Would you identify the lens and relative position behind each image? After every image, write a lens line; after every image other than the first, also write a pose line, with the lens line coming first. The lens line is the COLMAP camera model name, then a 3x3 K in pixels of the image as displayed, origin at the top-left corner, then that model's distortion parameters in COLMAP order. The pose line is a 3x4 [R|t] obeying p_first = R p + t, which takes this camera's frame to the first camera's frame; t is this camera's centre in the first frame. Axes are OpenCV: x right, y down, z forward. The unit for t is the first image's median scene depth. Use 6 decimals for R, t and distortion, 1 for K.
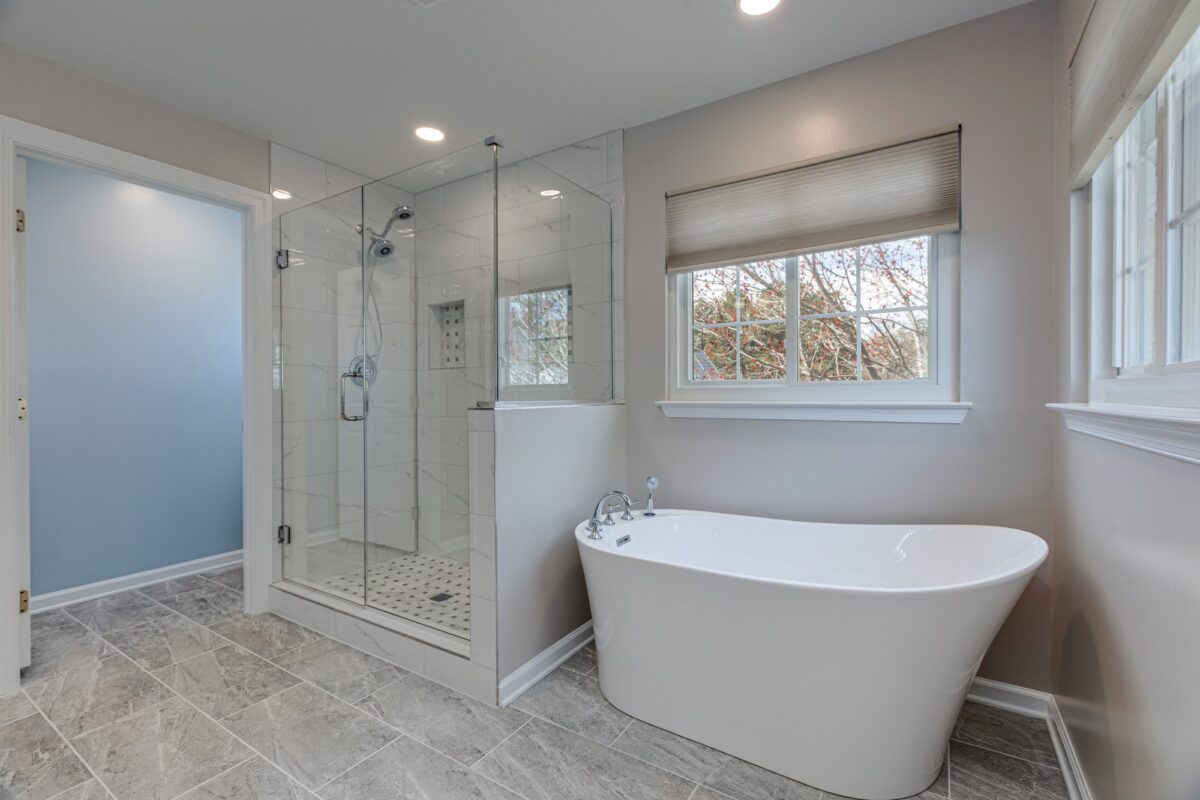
lens RADIAL K [[525.4, 0, 596.6], [0, 525.4, 398.3], [0, 0, 1]] dist [0.002439, -0.001548]
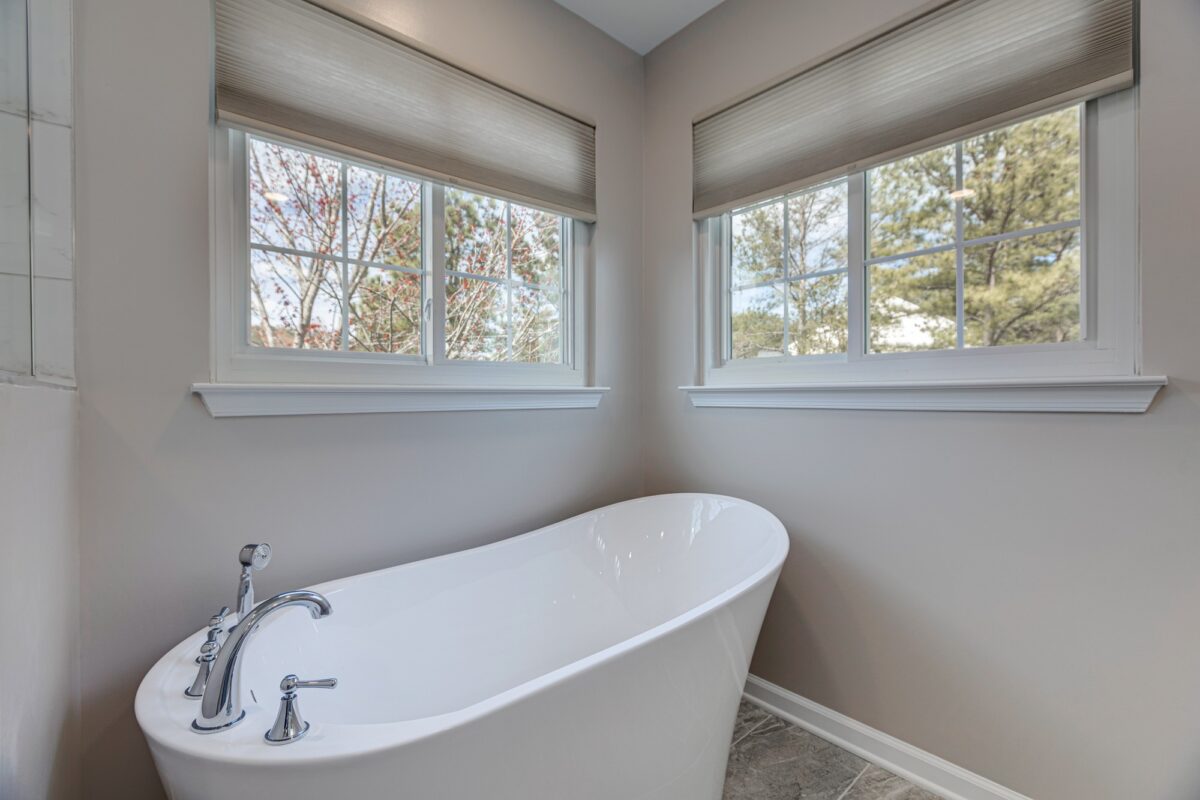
lens RADIAL K [[525.4, 0, 600.4], [0, 525.4, 397.5], [0, 0, 1]] dist [0.002439, -0.001548]
pose [[0.270640, 0.002223, 0.962678, -0.311161], [0.010638, 0.999929, -0.005300, 0.033686], [-0.962622, 0.011675, 0.270597, 0.707864]]
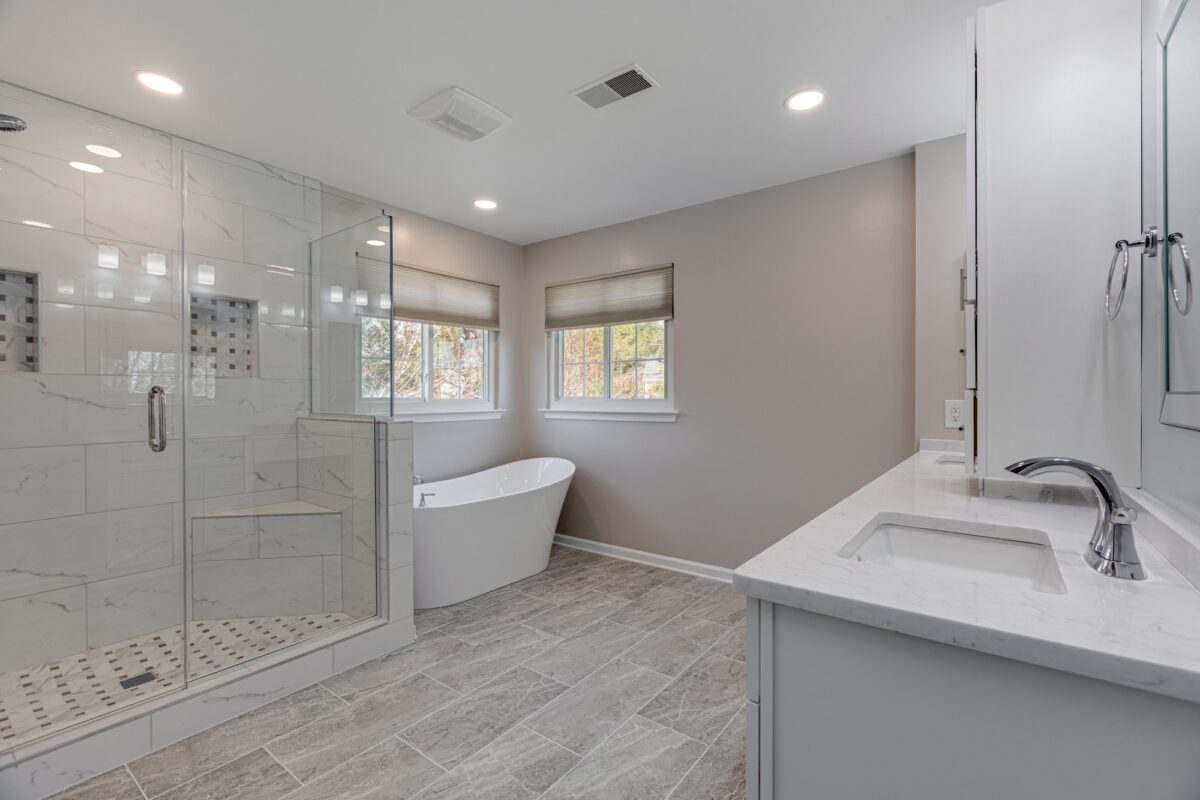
lens RADIAL K [[525.4, 0, 602.3], [0, 525.4, 400.4], [0, 0, 1]] dist [0.002439, -0.001548]
pose [[0.076299, -0.001311, 0.997084, -1.475308], [0.009660, 0.999953, 0.000576, -0.028375], [-0.997038, 0.009588, 0.076309, 0.399518]]
